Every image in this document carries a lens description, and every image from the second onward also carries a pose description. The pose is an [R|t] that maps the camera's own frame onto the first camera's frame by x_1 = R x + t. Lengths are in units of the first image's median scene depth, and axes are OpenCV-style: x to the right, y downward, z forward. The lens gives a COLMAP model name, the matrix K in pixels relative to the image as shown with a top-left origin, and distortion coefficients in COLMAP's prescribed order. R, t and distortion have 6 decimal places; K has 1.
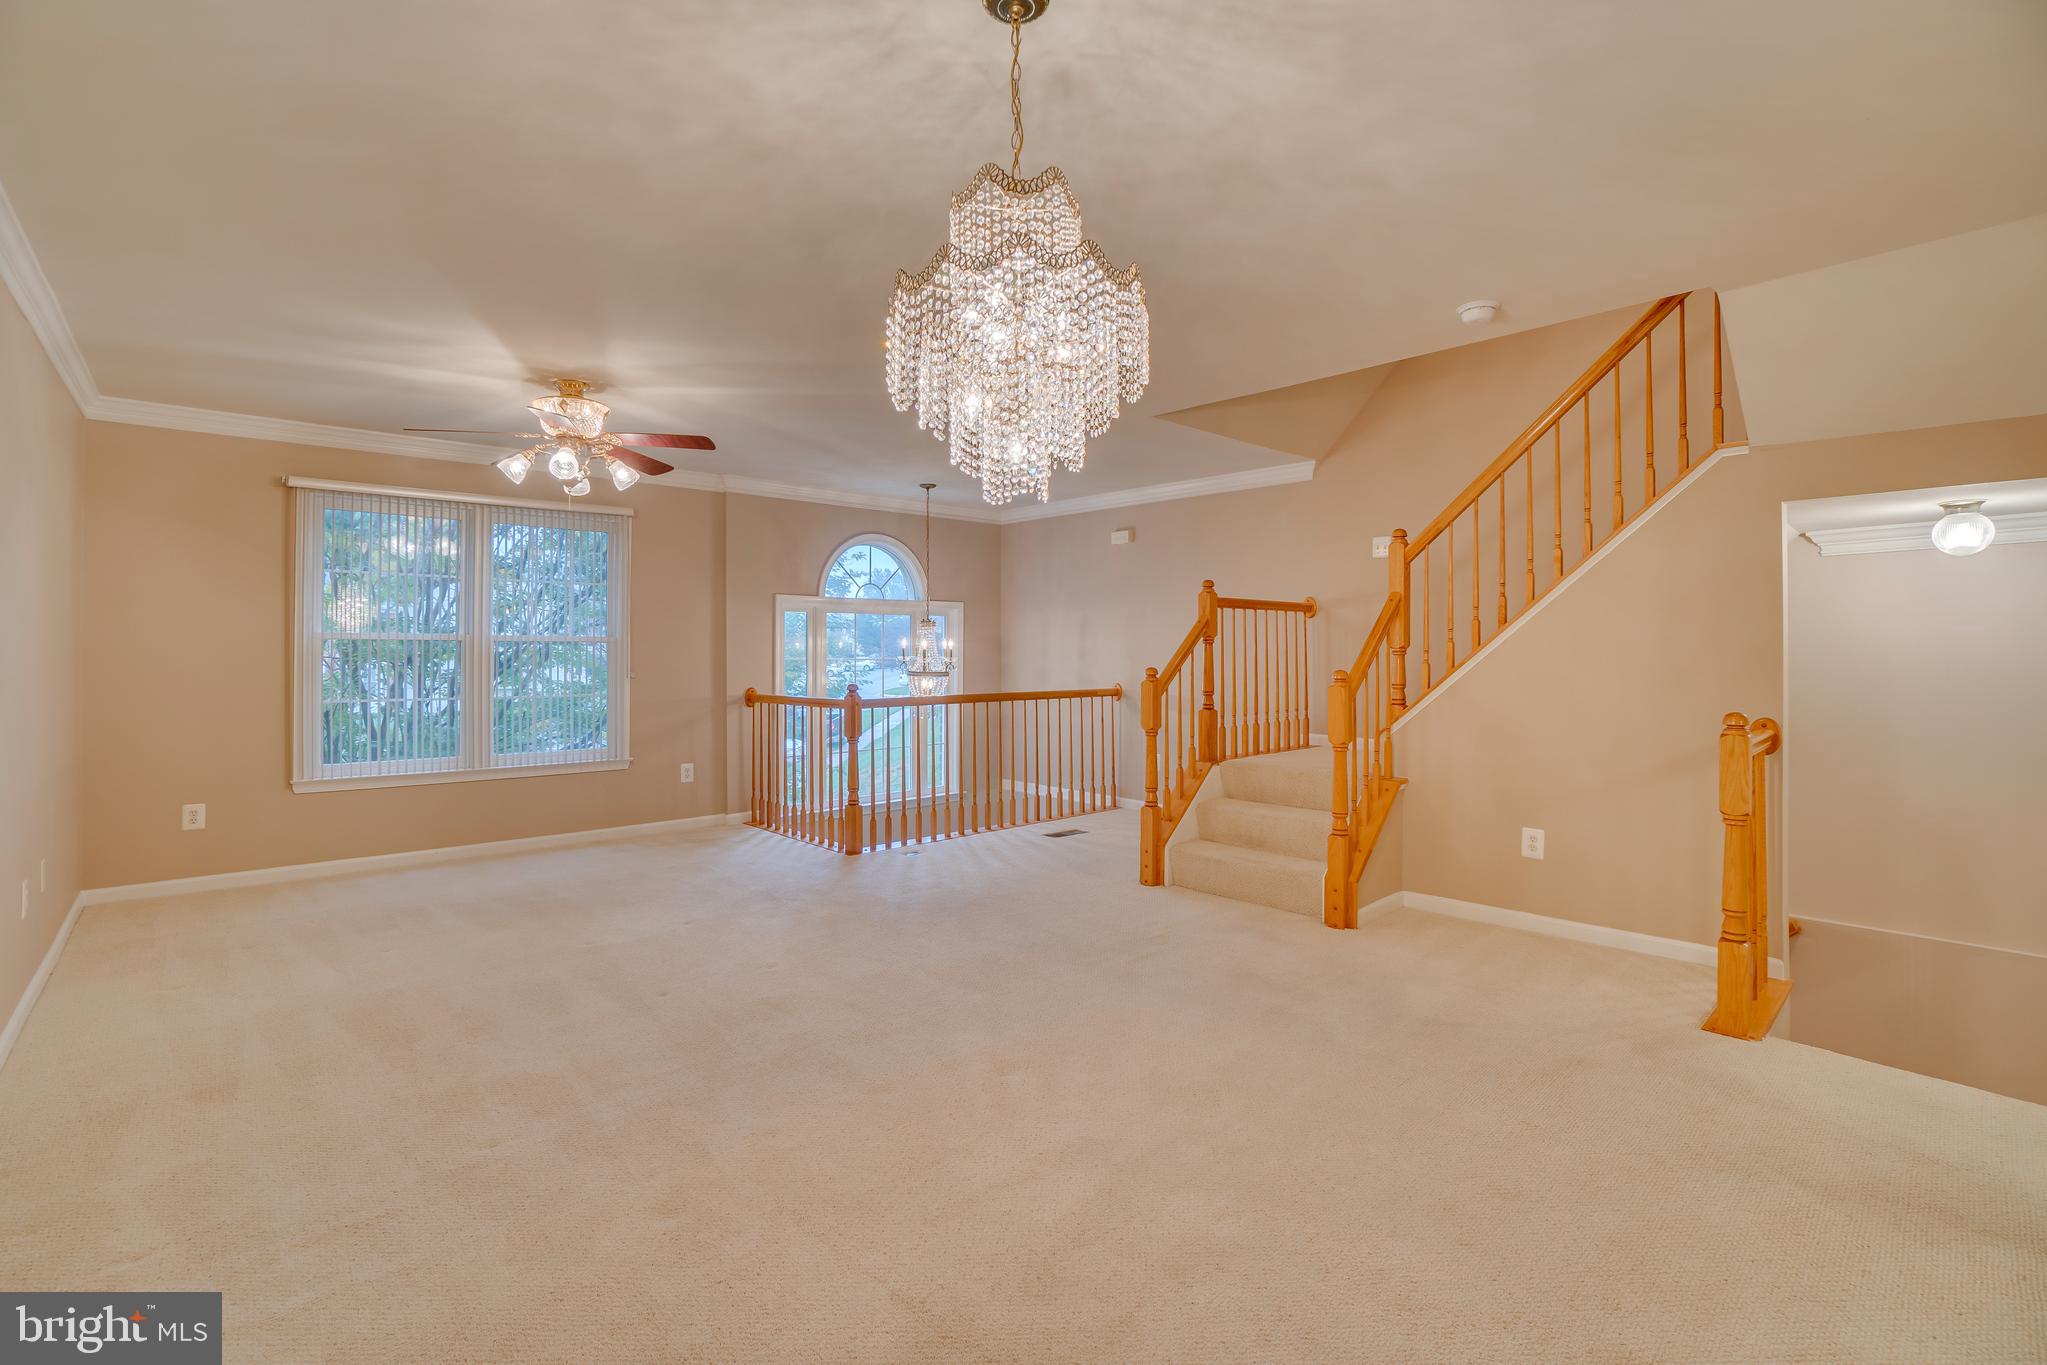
lens RADIAL K [[917.4, 0, 1030.1], [0, 917.4, 637.0], [0, 0, 1]] dist [-0.055931, 0.023116]
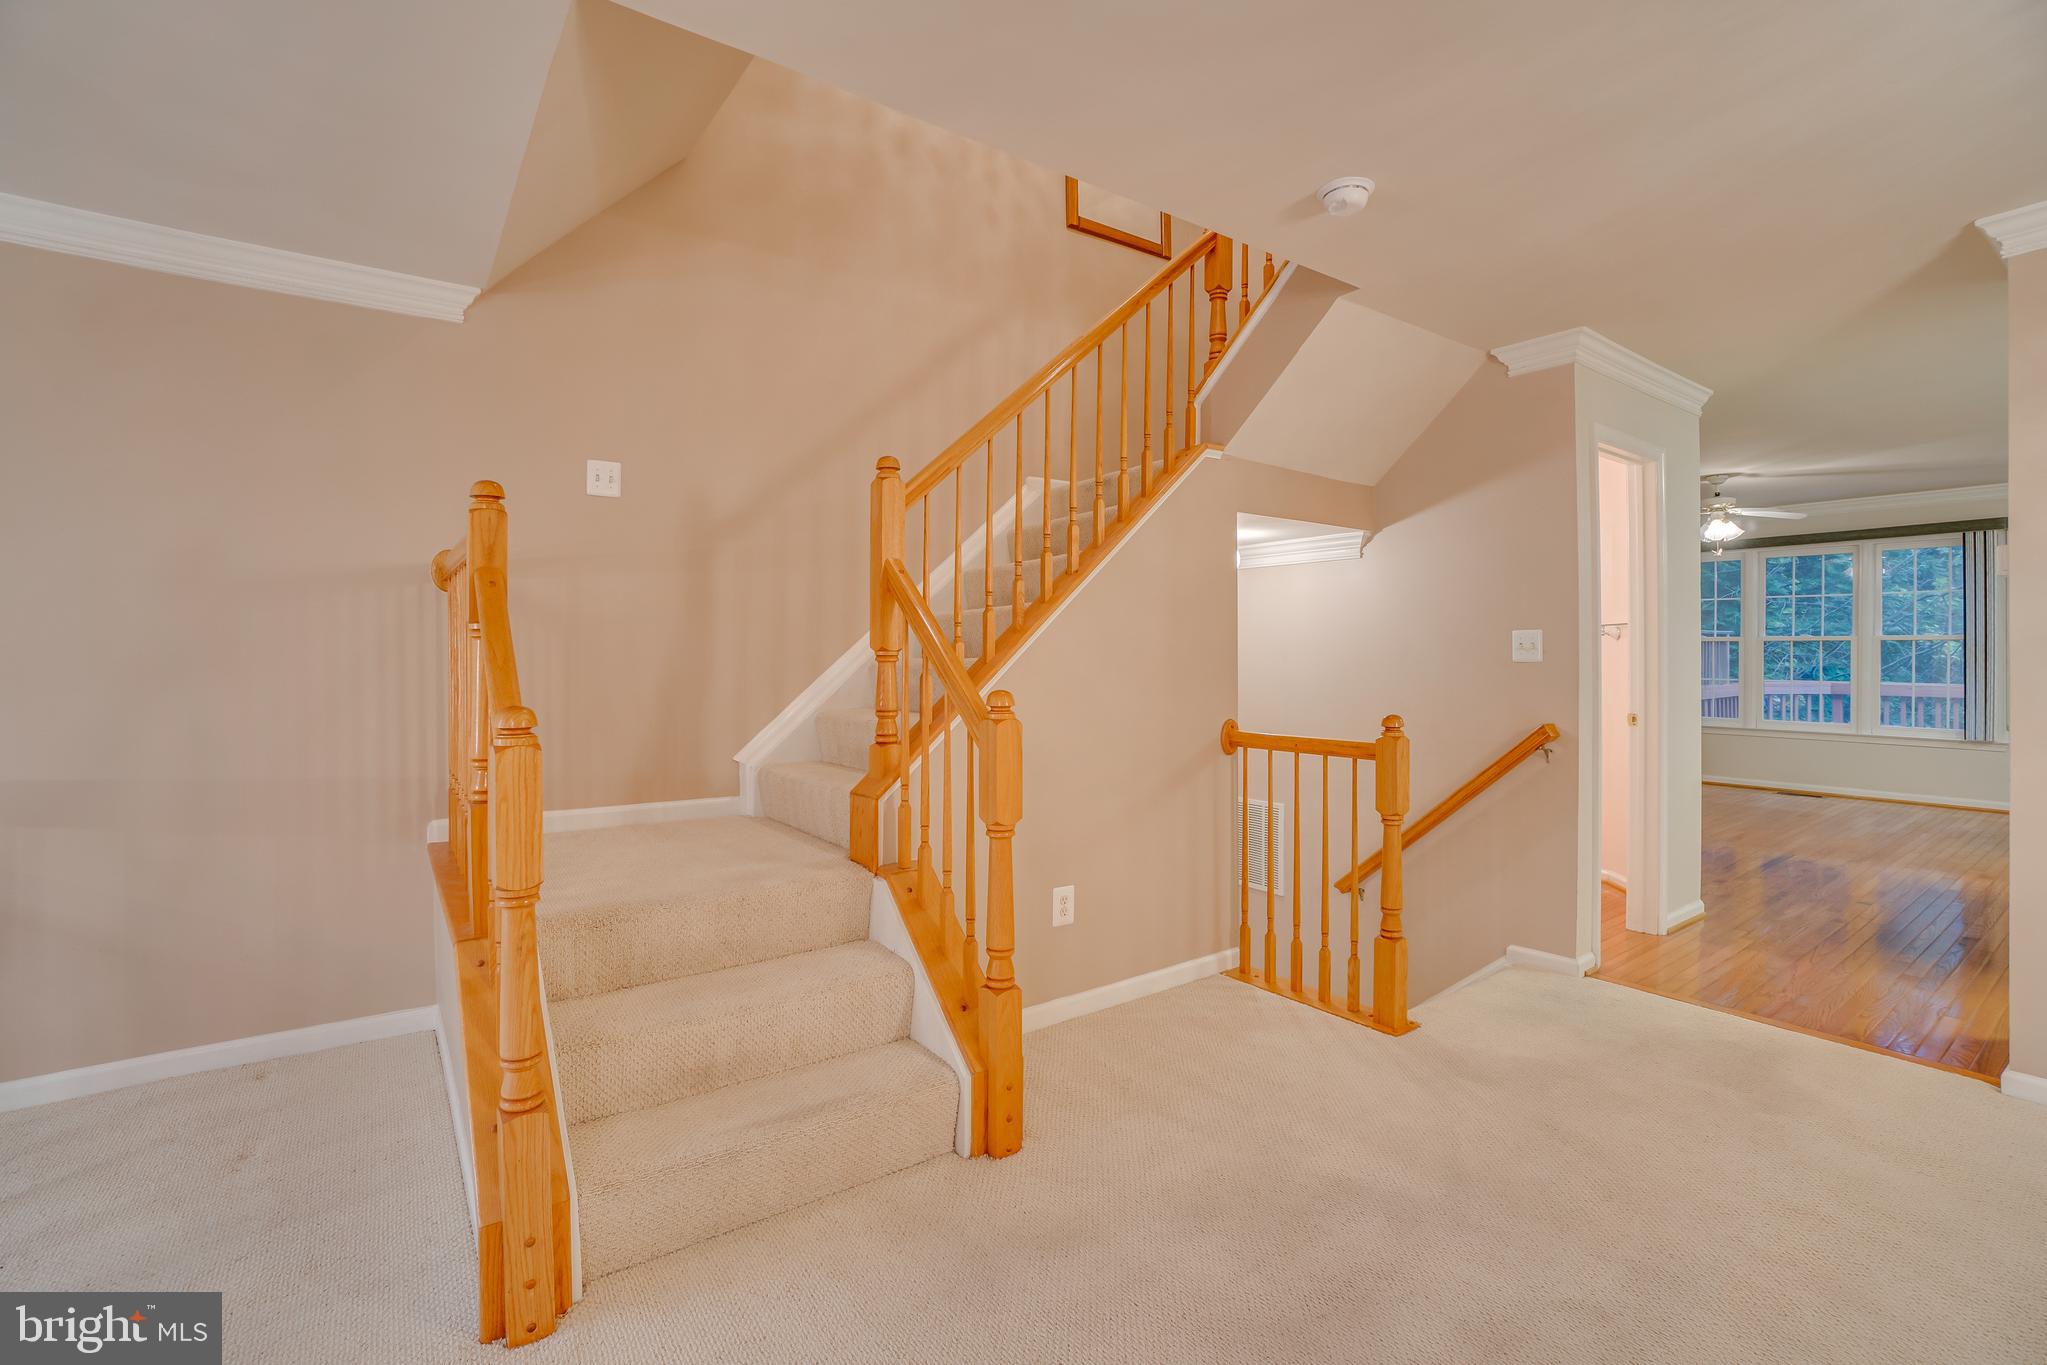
lens RADIAL K [[902.8, 0, 1005.1], [0, 902.8, 661.4], [0, 0, 1]] dist [-0.048056, 0.000136]
pose [[0.151278, -0.007583, 0.988462, -0.159630], [-0.011370, 0.999891, 0.009411, 0.010833], [-0.988426, -0.012663, 0.151175, 0.727291]]
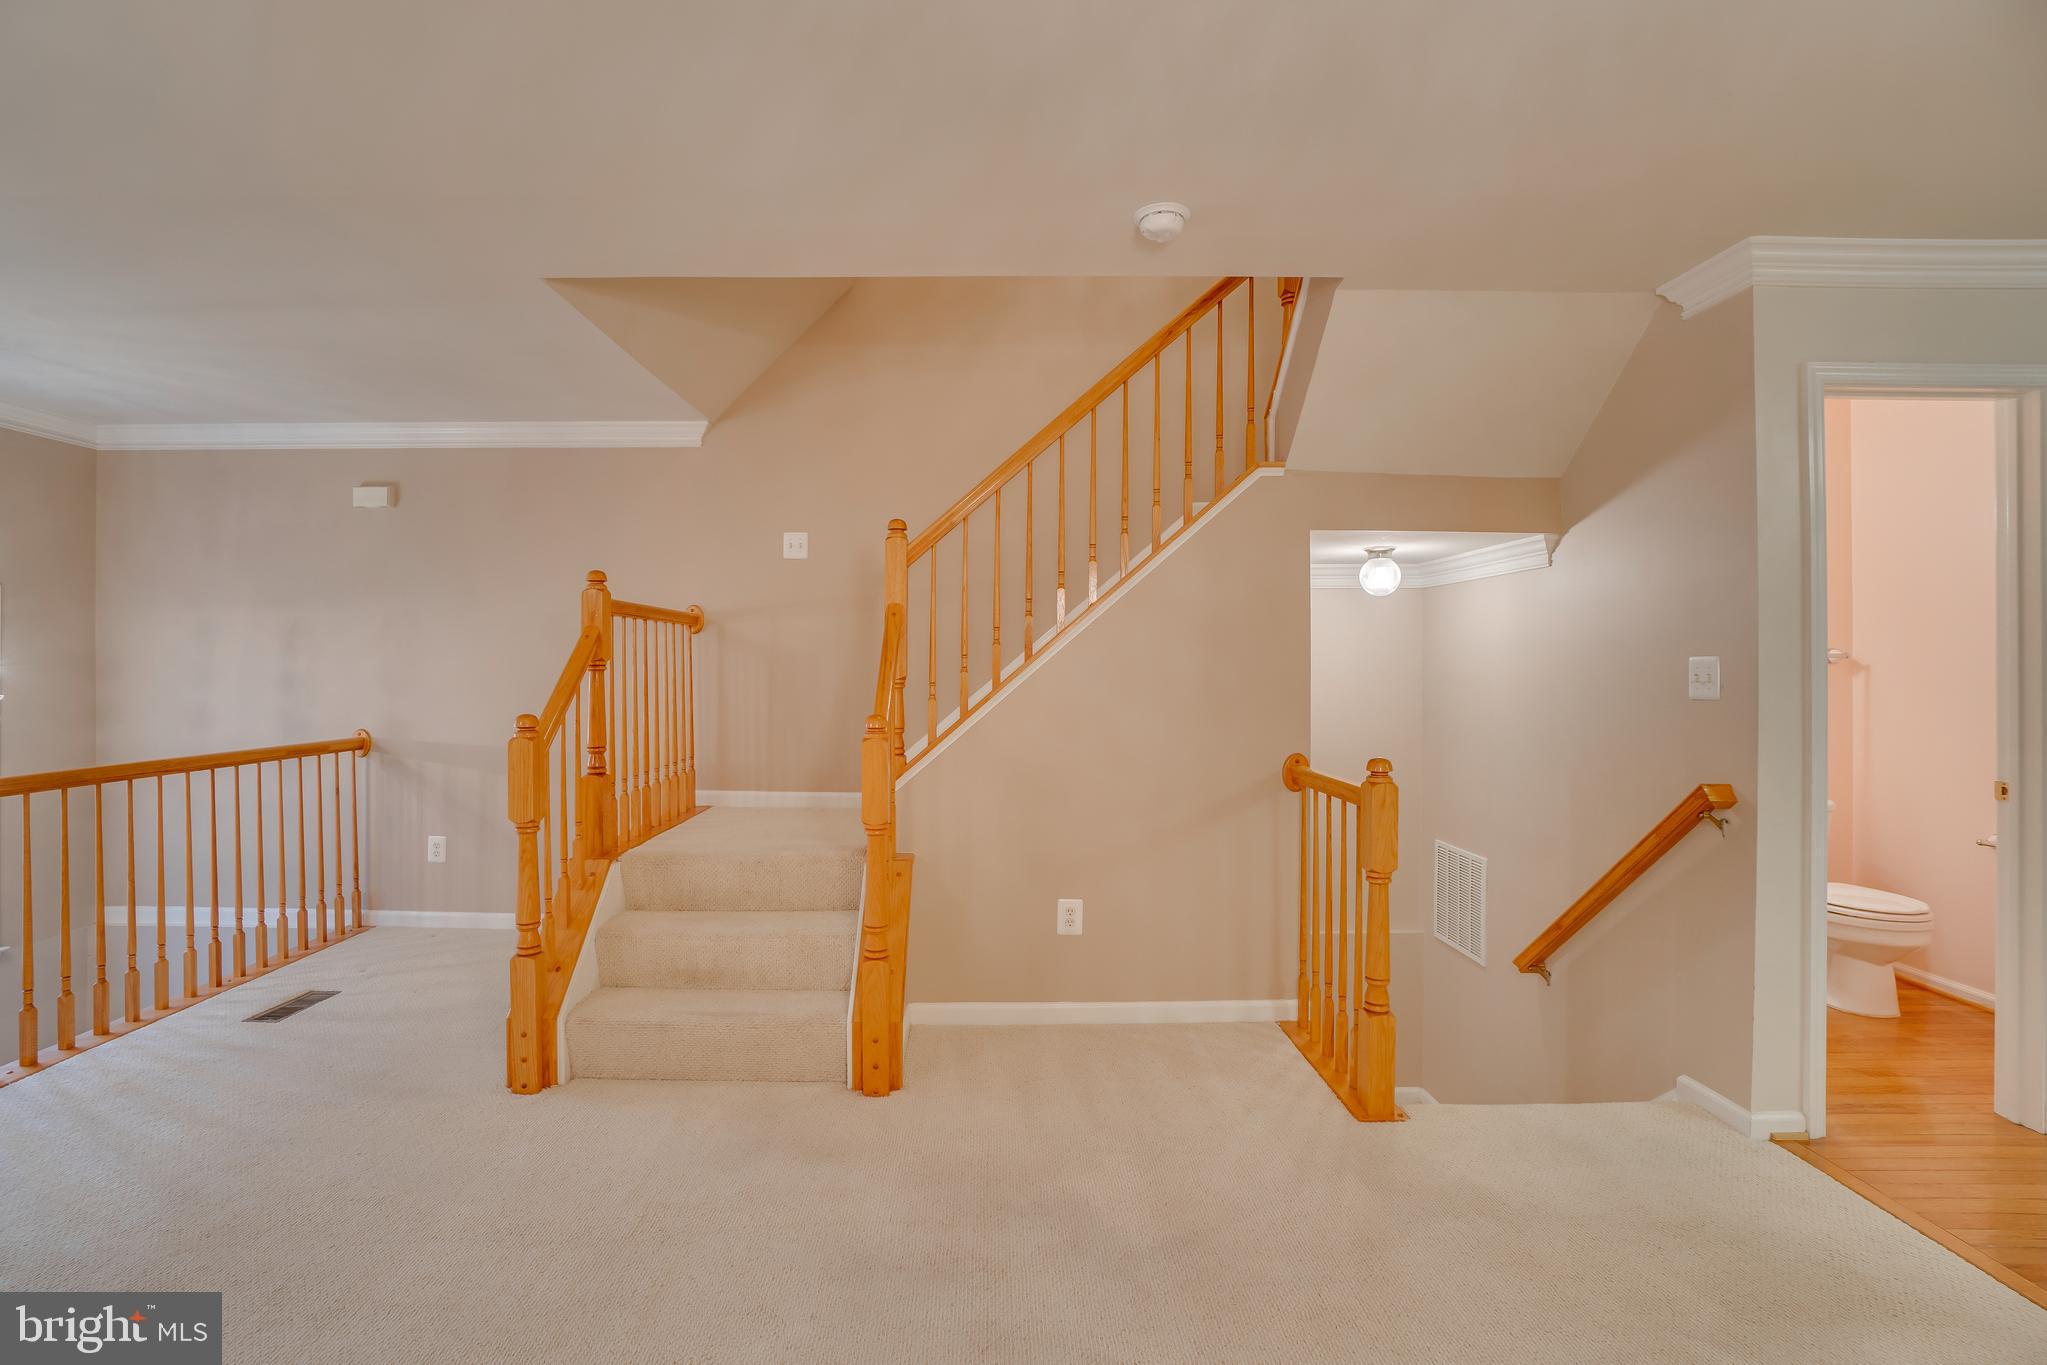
lens RADIAL K [[922.2, 0, 1009.7], [0, 922.2, 674.1], [0, 0, 1]] dist [-0.047160, 0.012702]
pose [[0.687350, -0.003291, 0.726319, -0.069960], [-0.013035, 0.999773, 0.016866, -0.005228], [-0.726209, -0.021061, 0.687151, 0.362896]]
